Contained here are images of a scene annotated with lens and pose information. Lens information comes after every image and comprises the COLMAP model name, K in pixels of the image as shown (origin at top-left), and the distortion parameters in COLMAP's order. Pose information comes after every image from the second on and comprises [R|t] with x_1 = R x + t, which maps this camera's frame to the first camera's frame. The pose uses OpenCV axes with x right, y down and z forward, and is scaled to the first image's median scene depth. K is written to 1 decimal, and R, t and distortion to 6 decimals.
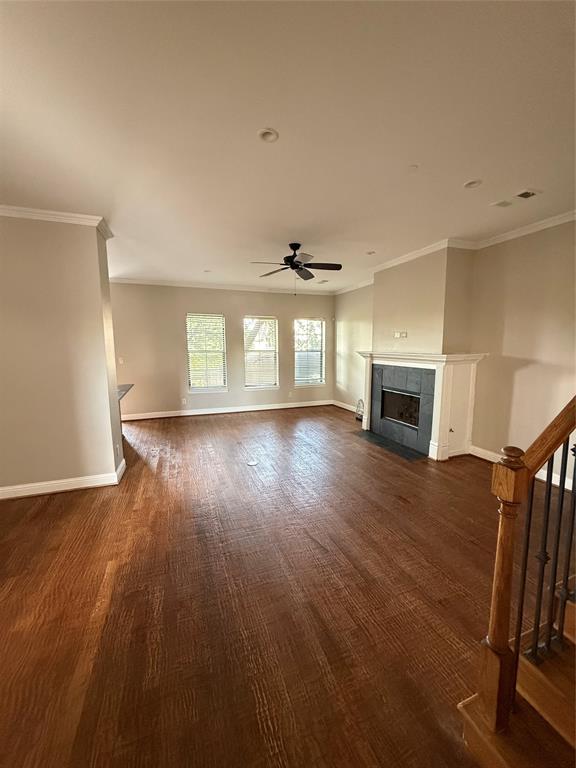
lens RADIAL K [[304.8, 0, 287.4], [0, 304.8, 380.0], [0, 0, 1]] dist [-0.000572, 0.000161]
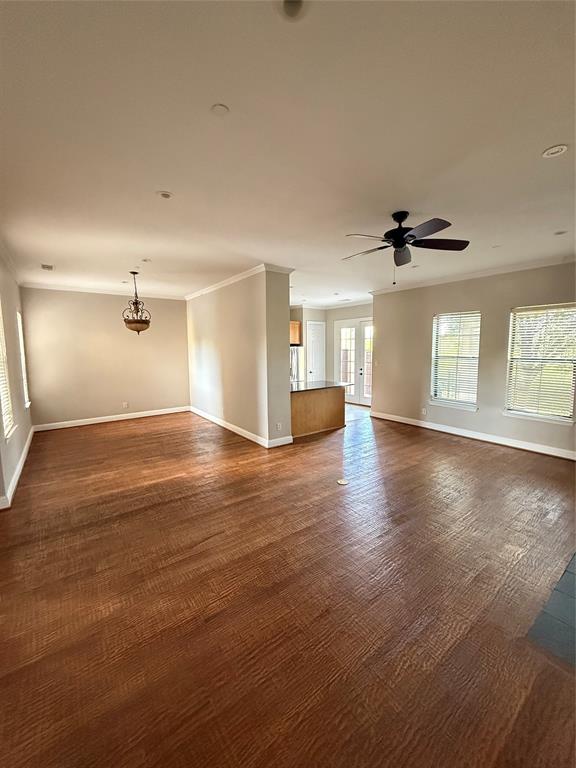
lens RADIAL K [[304.8, 0, 288.5], [0, 304.8, 386.5], [0, 0, 1]] dist [-0.000572, 0.000161]
pose [[0.285982, 0.127631, -0.949697, 0.414665], [-0.110386, 0.988880, 0.099656, -0.052078], [0.951856, 0.076334, 0.296891, 0.342223]]
